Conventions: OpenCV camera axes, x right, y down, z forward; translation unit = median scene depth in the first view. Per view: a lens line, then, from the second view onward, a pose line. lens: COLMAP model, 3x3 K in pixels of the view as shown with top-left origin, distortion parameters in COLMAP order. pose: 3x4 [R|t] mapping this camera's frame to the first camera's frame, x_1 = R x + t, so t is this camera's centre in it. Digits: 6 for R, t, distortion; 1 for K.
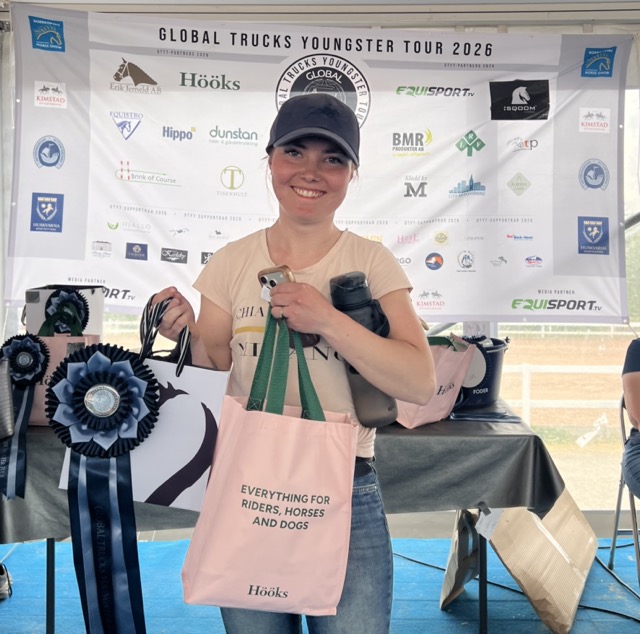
lens RADIAL K [[837.8, 0, 344.6], [0, 837.8, 315.4], [0, 0, 1]] dist [0.019471, 0.000000]
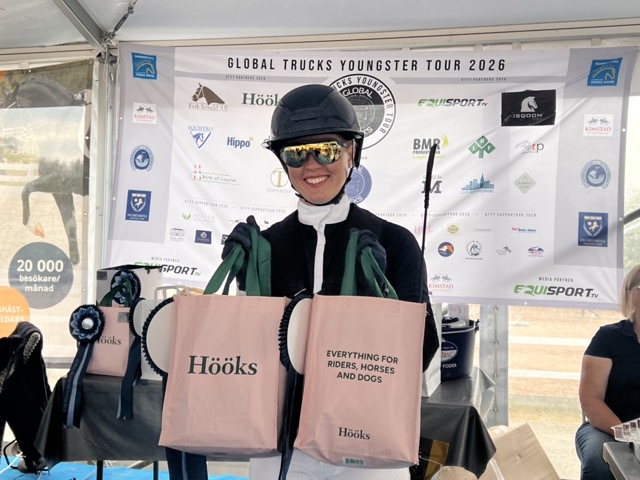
lens RADIAL K [[824.4, 0, 327.1], [0, 824.4, 236.3], [0, 0, 1]] dist [0.068343, 0.000000]
pose [[0.970725, 0.016876, -0.239601, 0.219418], [-0.028498, 0.998575, -0.045122, -0.026511], [0.238498, 0.050629, 0.969822, -0.141996]]
